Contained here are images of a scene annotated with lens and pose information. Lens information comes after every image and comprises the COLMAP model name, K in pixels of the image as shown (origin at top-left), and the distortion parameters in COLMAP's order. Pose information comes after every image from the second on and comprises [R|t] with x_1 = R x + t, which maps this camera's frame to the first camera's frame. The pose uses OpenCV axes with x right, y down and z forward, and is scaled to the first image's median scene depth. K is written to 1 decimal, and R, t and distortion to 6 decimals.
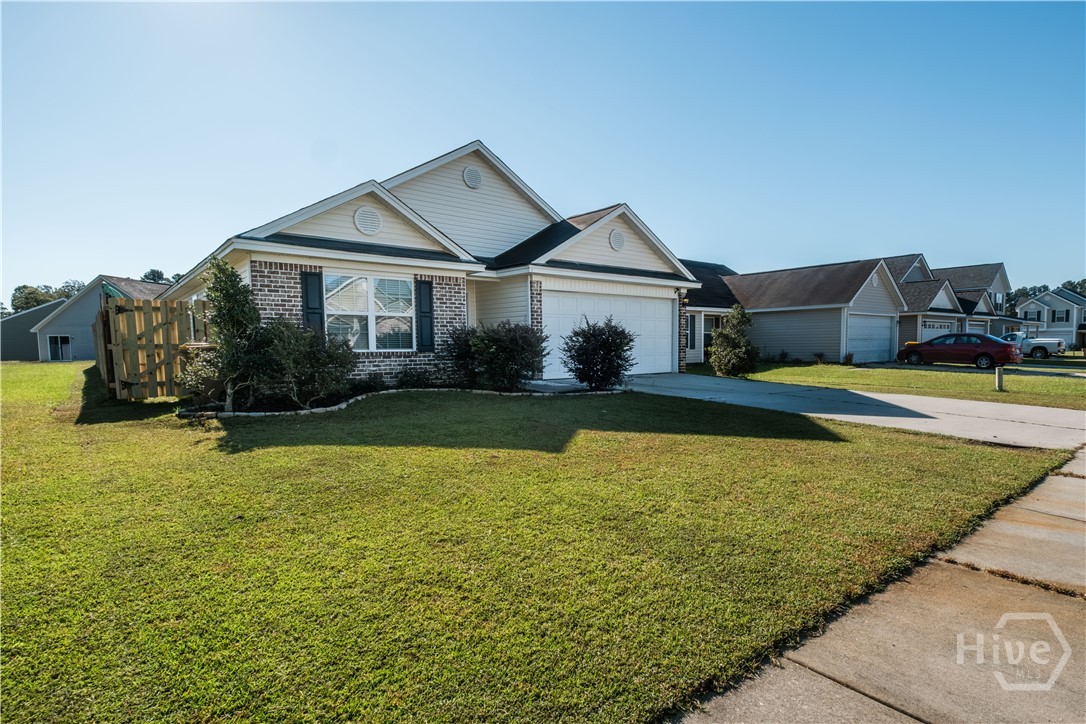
lens RADIAL K [[479.1, 0, 544.5], [0, 479.1, 363.3], [0, 0, 1]] dist [0.001979, 0.000013]
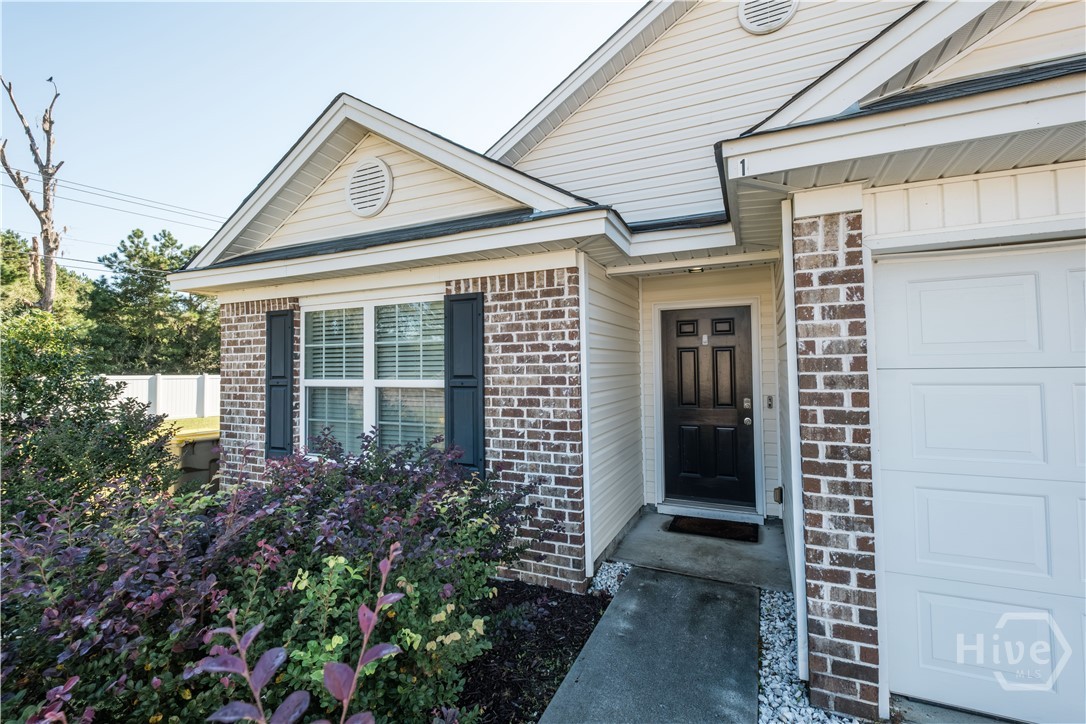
lens RADIAL K [[479.1, 0, 543.8], [0, 479.1, 356.8], [0, 0, 1]] dist [0.001979, 0.000013]
pose [[0.493374, -0.026081, -0.869426, 0.111216], [-0.032743, 0.998285, -0.048528, -0.103521], [0.869201, 0.052410, 0.491674, 0.848232]]
